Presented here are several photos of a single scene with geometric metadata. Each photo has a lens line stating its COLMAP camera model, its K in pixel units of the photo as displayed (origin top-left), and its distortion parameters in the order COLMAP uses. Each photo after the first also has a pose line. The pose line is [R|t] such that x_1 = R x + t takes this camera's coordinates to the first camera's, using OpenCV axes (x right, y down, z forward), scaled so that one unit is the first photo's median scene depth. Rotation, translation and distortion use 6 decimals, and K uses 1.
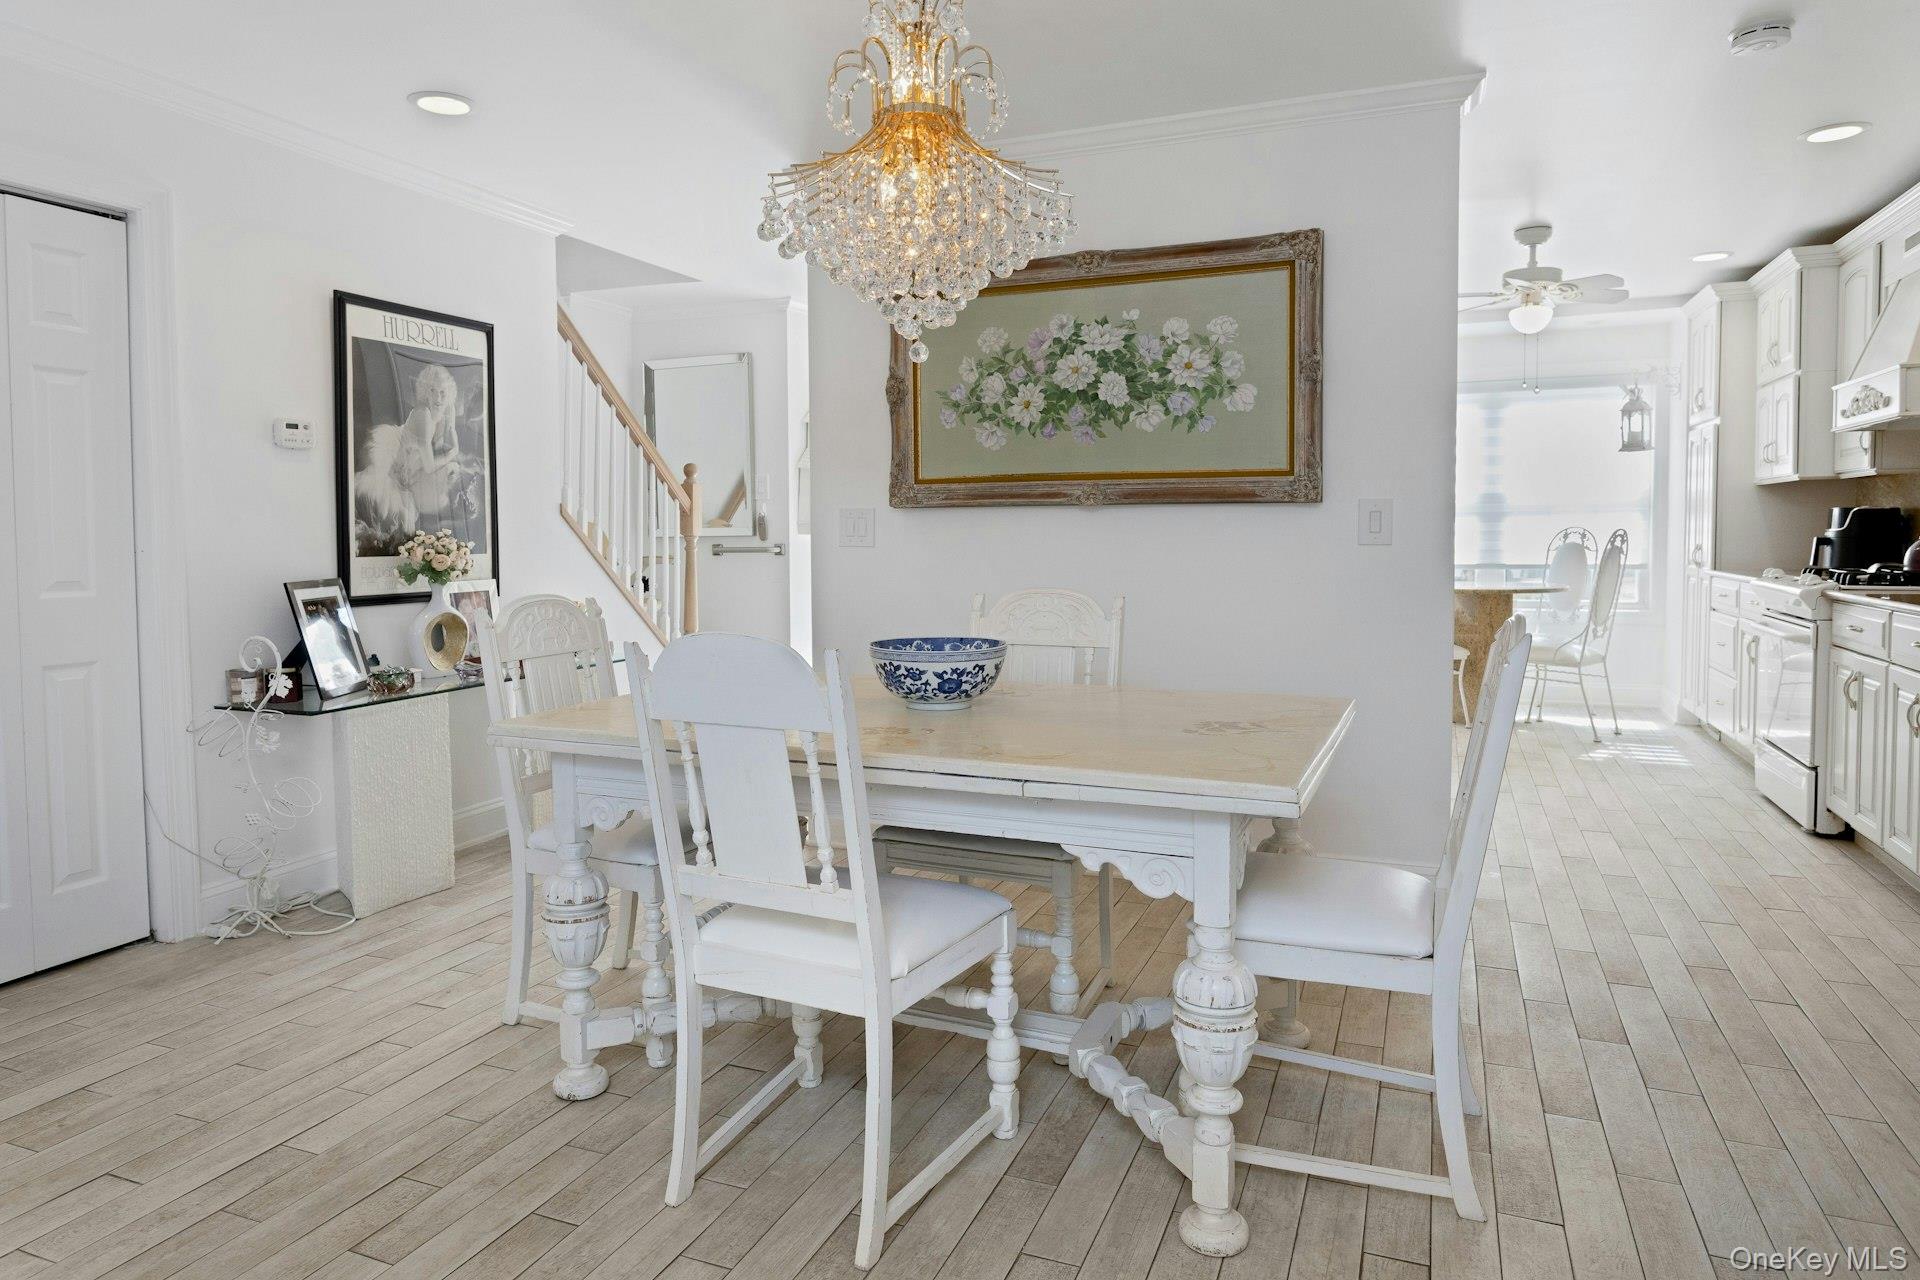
lens RADIAL K [[1161.7, 0, 958.1], [0, 1161.7, 578.4], [0, 0, 1]] dist [-0.000229, 0.002101]
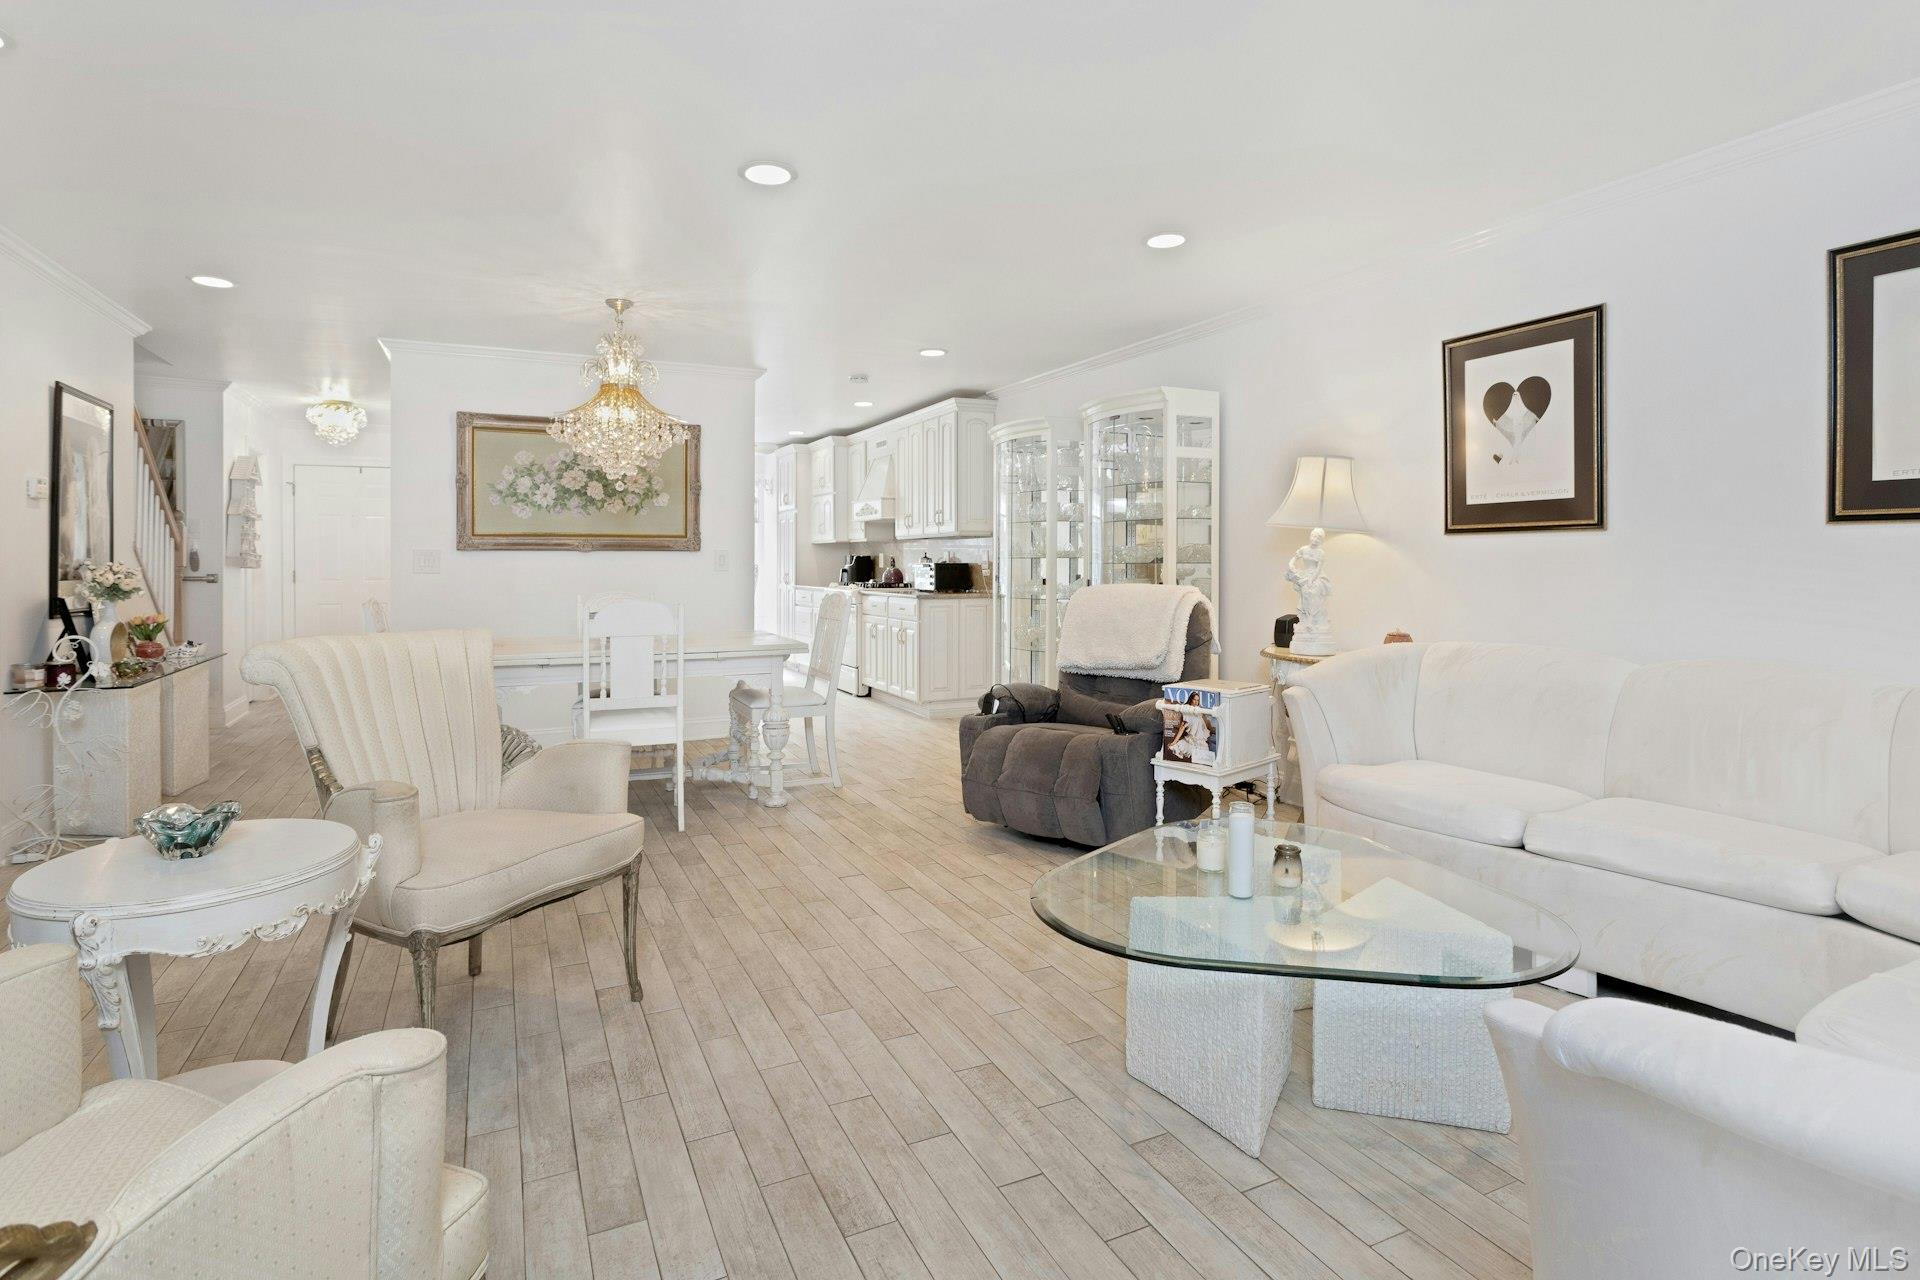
lens RADIAL K [[972.8, 0, 956.2], [0, 972.8, 555.6], [0, 0, 1]] dist [0.000333, 0.000162]
pose [[0.661229, 0.011253, 0.750099, -0.661460], [0.028605, 0.998782, -0.040200, 0.026112], [-0.749638, 0.048039, 0.660102, -0.493216]]
